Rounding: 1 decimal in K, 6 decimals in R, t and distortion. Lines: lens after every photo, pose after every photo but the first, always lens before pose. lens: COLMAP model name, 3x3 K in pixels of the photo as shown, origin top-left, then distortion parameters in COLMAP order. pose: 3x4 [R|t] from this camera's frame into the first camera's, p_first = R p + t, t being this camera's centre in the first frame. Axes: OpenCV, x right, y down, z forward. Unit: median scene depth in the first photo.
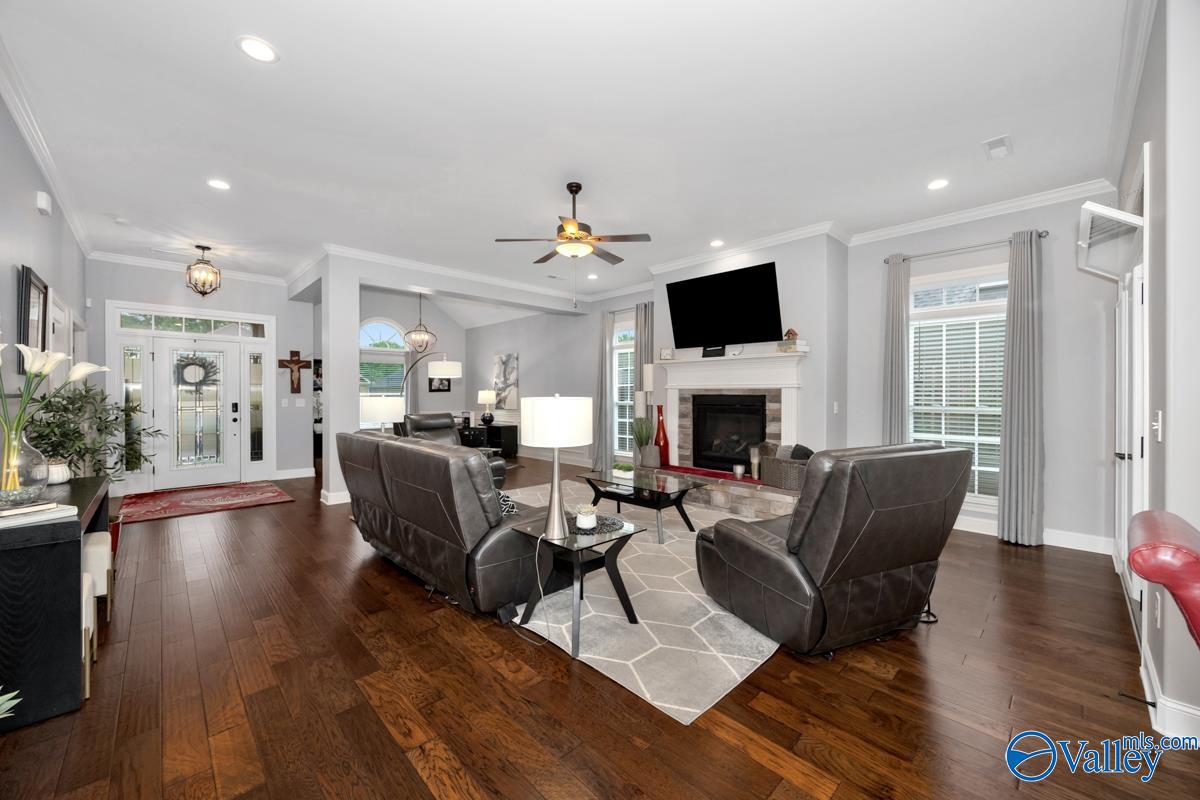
lens RADIAL K [[464.8, 0, 600.0], [0, 464.8, 400.0], [0, 0, 1]] dist [-0.004808, -0.000153]
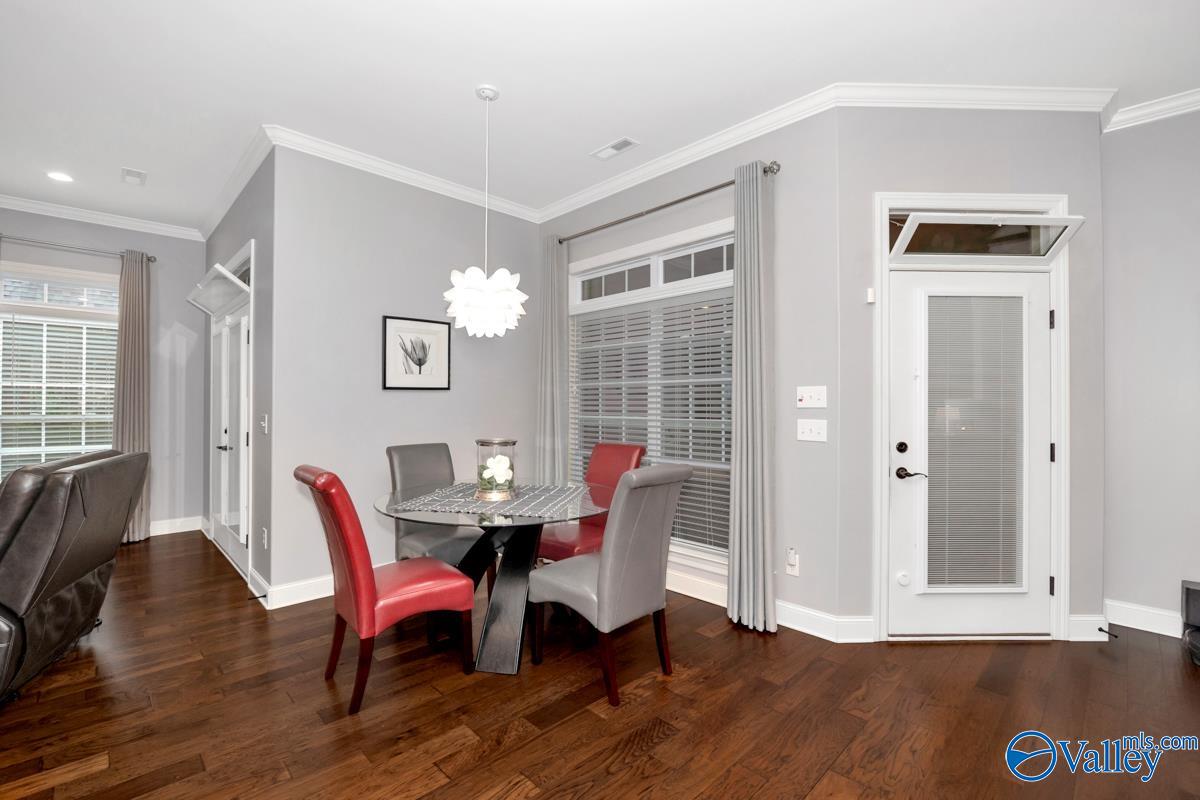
lens RADIAL K [[521.9, 0, 600.0], [0, 521.9, 400.0], [0, 0, 1]] dist [-0.002220, -0.000056]
pose [[-0.005049, 0.003651, 0.999981, -0.210432], [0.002208, 0.999991, -0.003640, -0.006953], [-0.999985, 0.002189, -0.005057, -0.053819]]
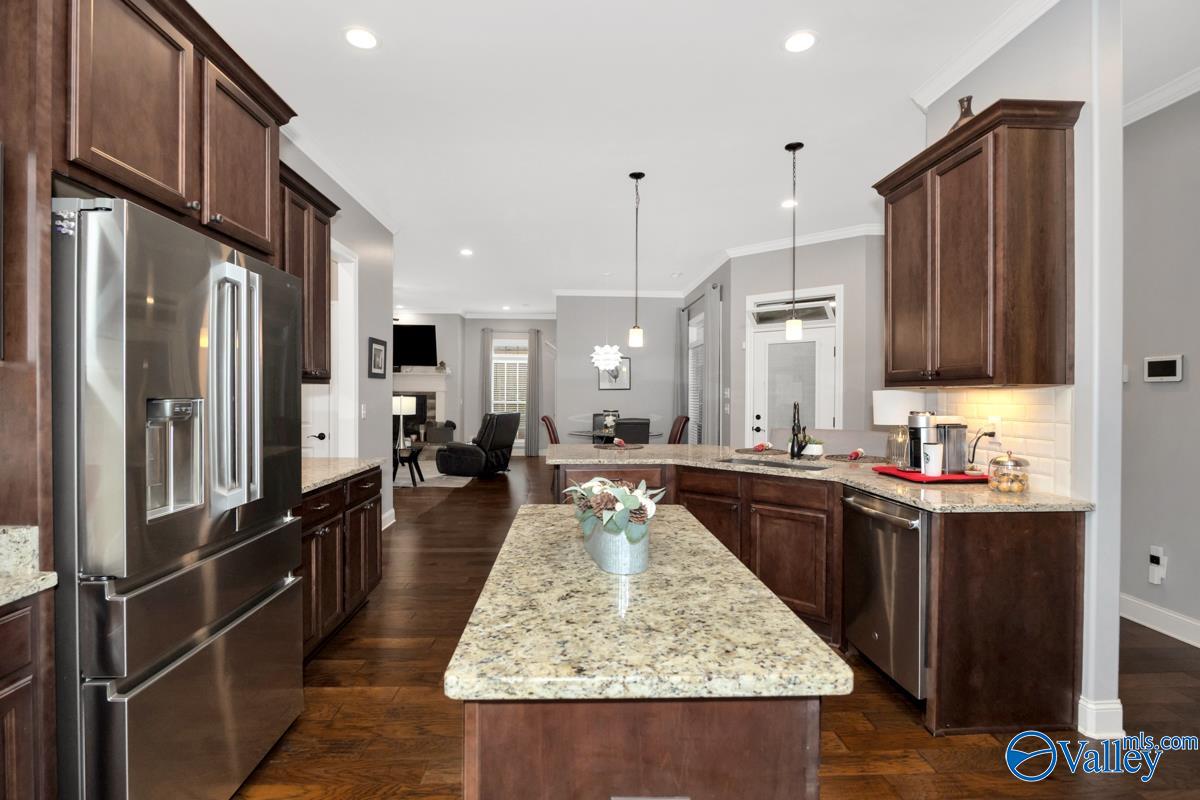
lens RADIAL K [[607.2, 0, 600.0], [0, 607.2, 400.0], [0, 0, 1]] dist [-0.041320, 0.000292]
pose [[0.664272, -0.007207, 0.747456, -0.887692], [0.002579, 0.999970, 0.007350, -0.007010], [-0.747486, -0.002955, 0.664271, -0.992424]]
